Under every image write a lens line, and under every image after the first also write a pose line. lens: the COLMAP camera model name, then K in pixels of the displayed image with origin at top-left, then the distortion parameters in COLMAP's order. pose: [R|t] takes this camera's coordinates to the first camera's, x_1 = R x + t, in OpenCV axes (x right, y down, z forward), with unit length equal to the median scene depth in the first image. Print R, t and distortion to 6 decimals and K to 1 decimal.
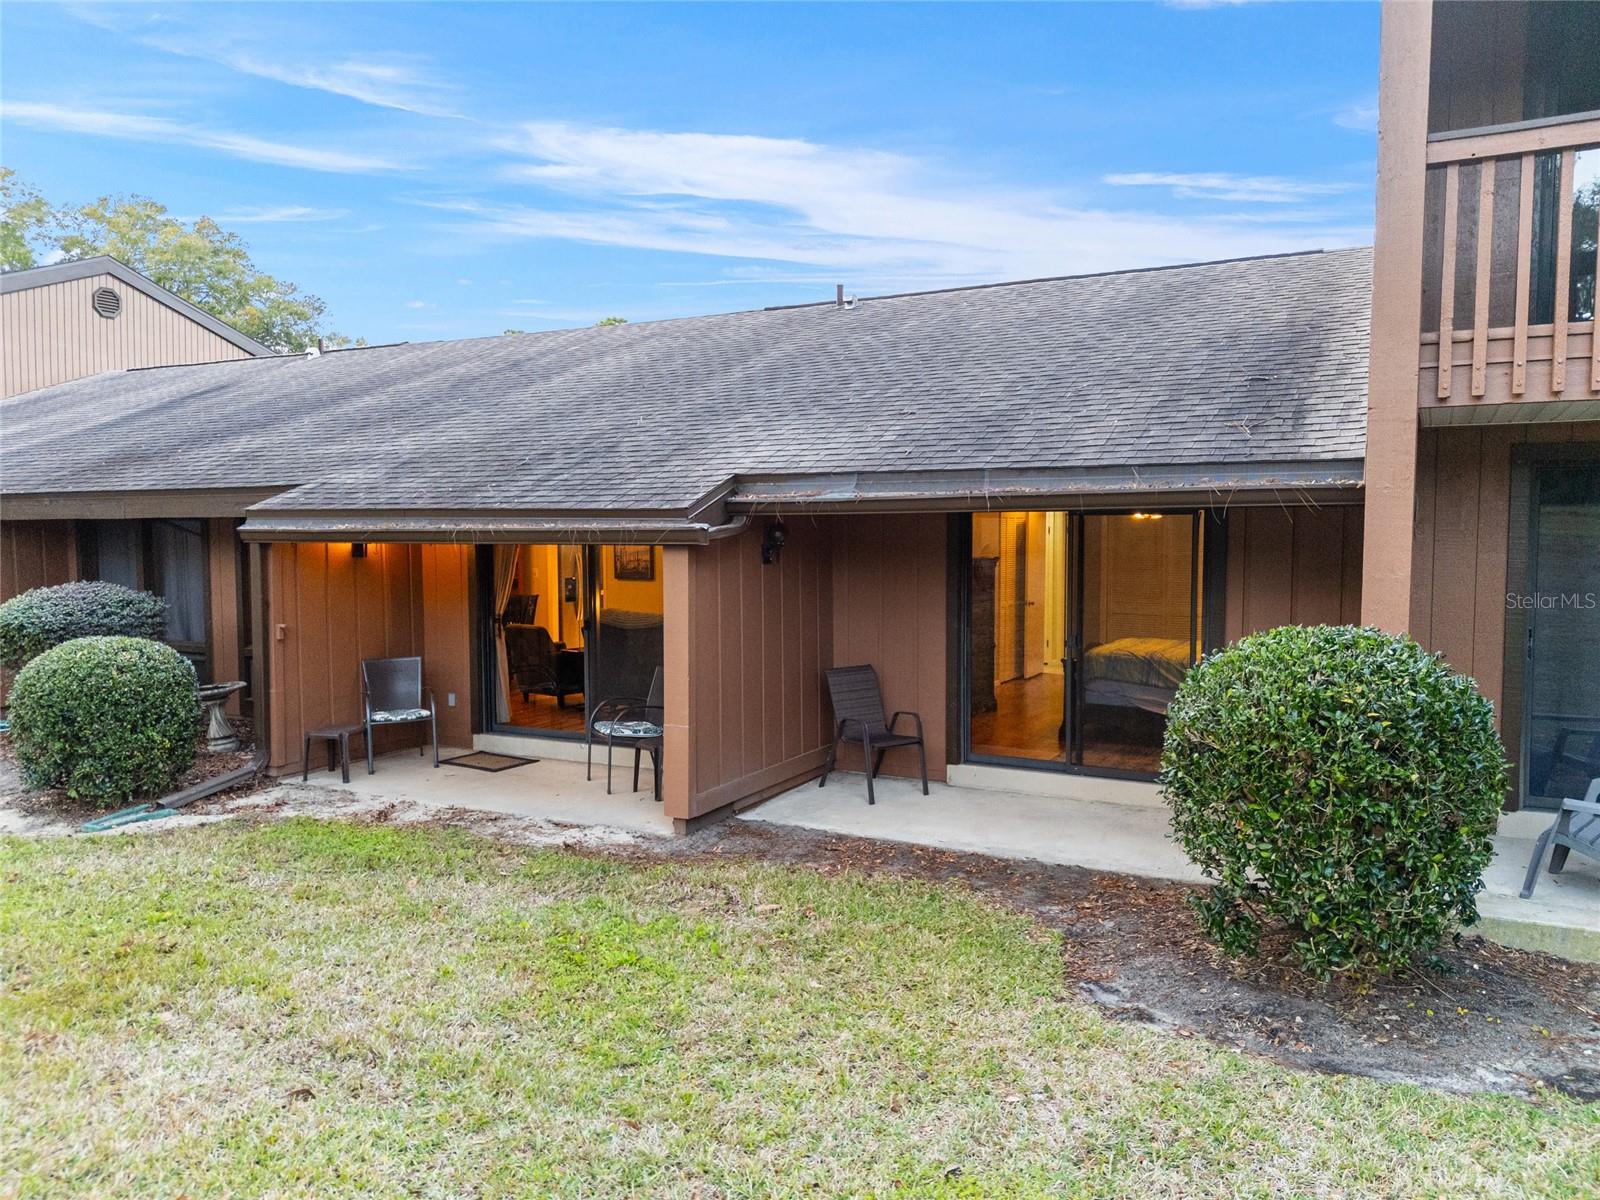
lens RADIAL K [[1172.1, 0, 800.0], [0, 1172.1, 600.0], [0, 0, 1]] dist [0.076666, -0.075951]
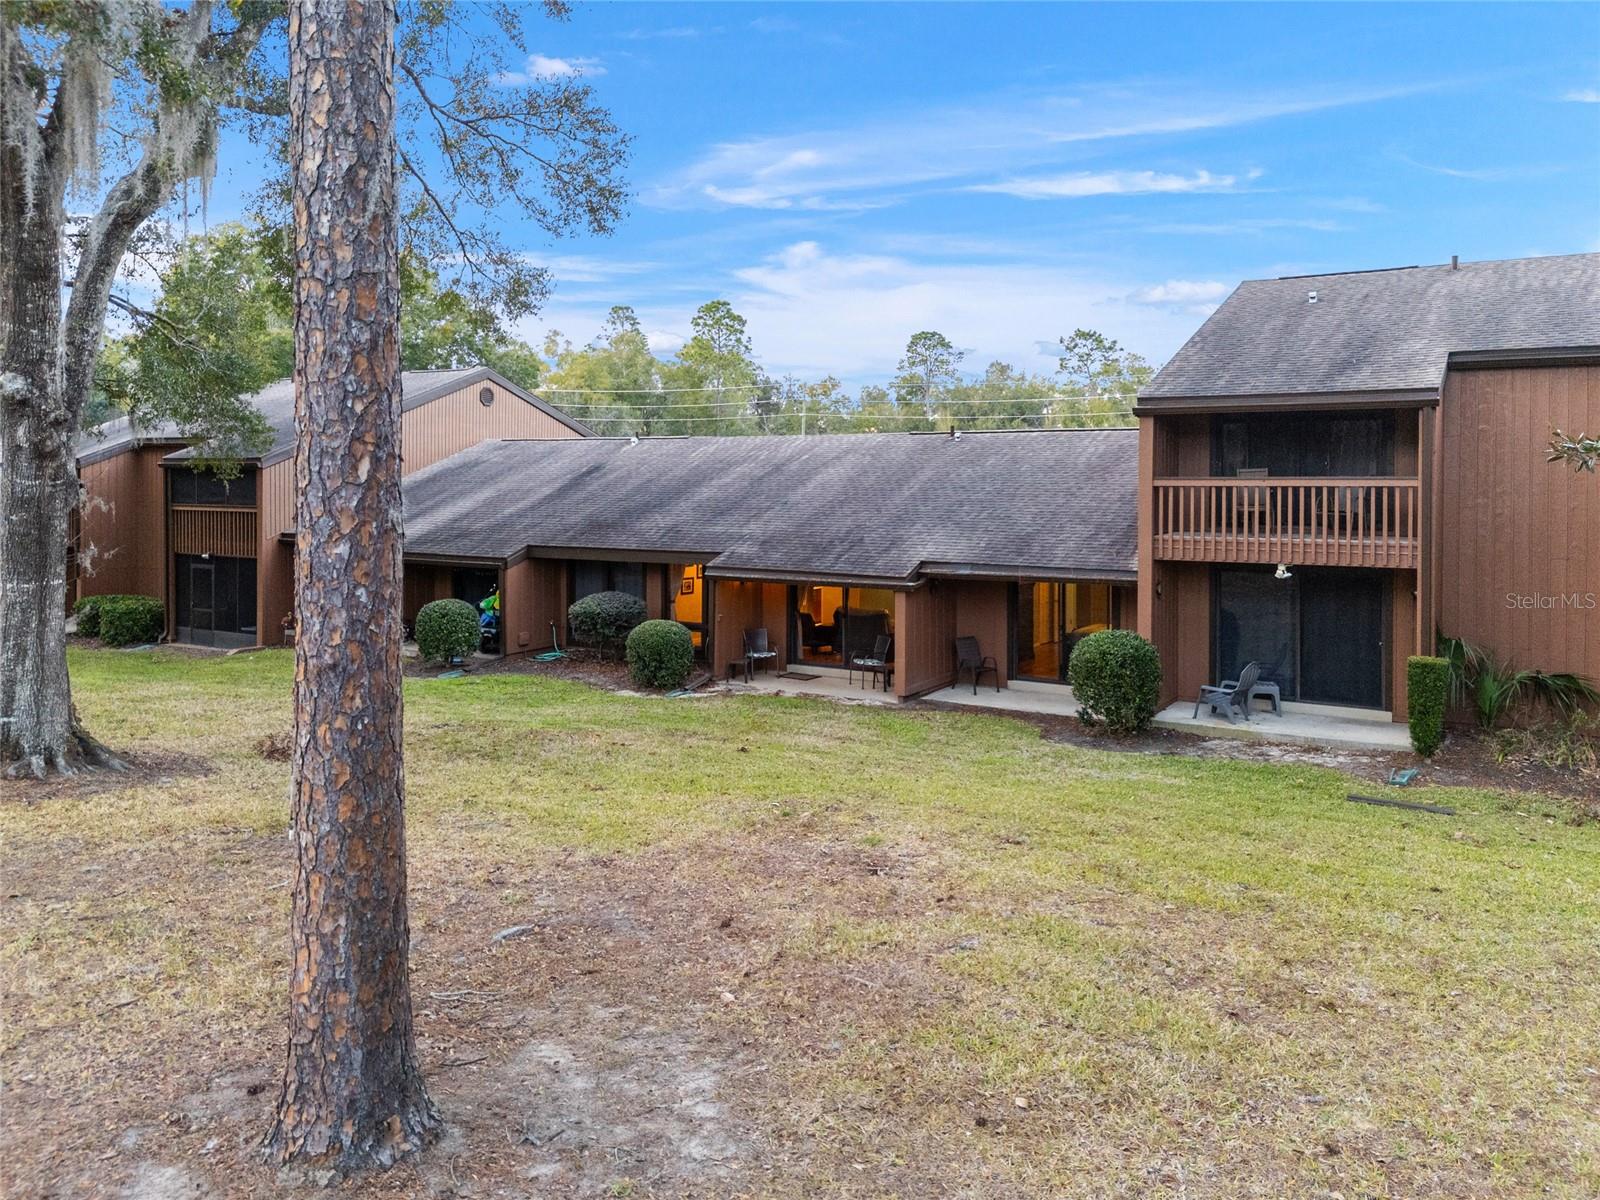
lens RADIAL K [[1126.9, 0, 796.5], [0, 1126.9, 495.3], [0, 0, 1]] dist [0.003143, -0.063996]
pose [[0.996636, 0.003899, -0.081868, -0.120589], [-0.008496, 0.998401, -0.055881, -0.106108], [0.081519, 0.056388, 0.995075, -1.398832]]
